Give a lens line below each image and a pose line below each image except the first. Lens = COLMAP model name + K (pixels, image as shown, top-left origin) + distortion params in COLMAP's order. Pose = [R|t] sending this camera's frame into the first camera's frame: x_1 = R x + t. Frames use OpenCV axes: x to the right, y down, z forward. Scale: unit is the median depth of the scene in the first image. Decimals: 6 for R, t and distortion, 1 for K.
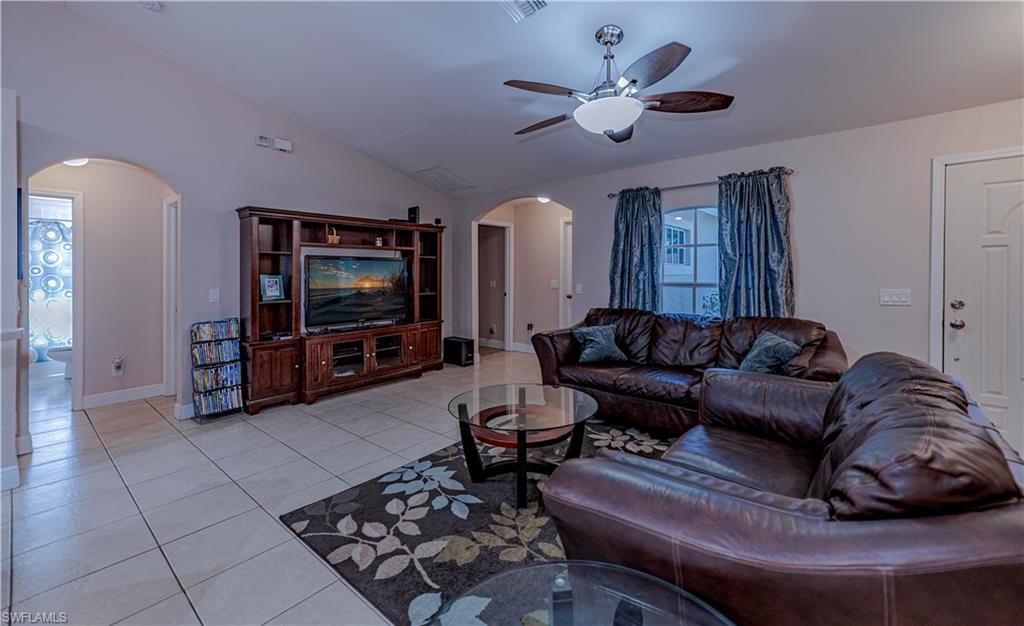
lens RADIAL K [[420.6, 0, 504.3], [0, 420.6, 275.9], [0, 0, 1]] dist [0.001980, 0.000285]
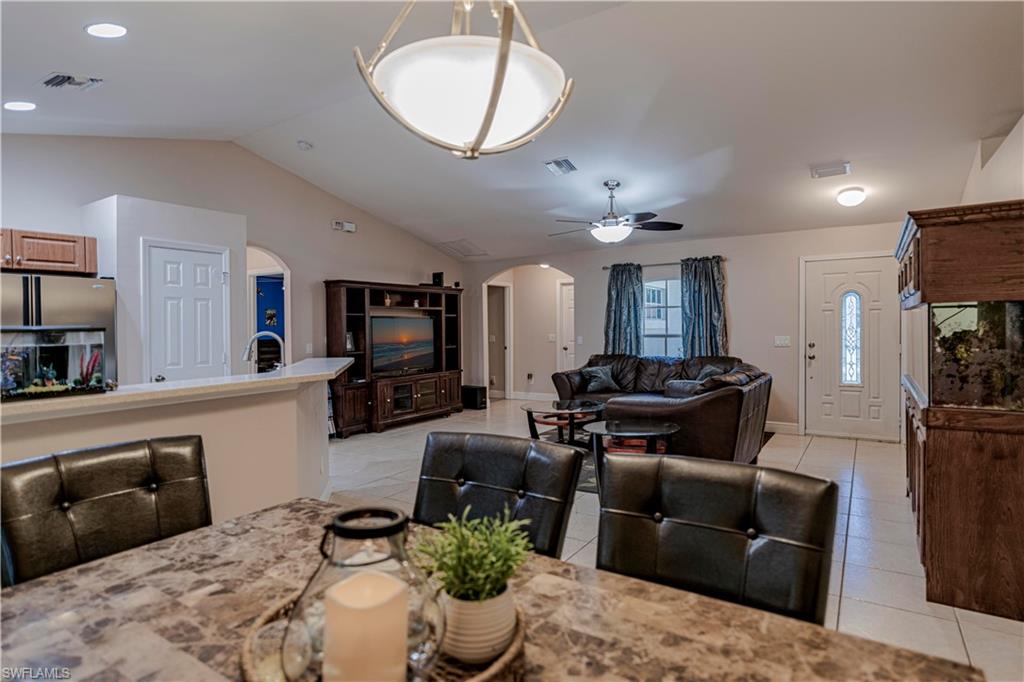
lens RADIAL K [[550.8, 0, 511.8], [0, 550.8, 336.7], [0, 0, 1]] dist [-0.003001, -0.000276]
pose [[0.992019, -0.012462, 0.125474, -0.262301], [0.011199, 0.999879, 0.010762, -0.000726], [-0.125593, -0.009271, 0.992039, -0.691147]]
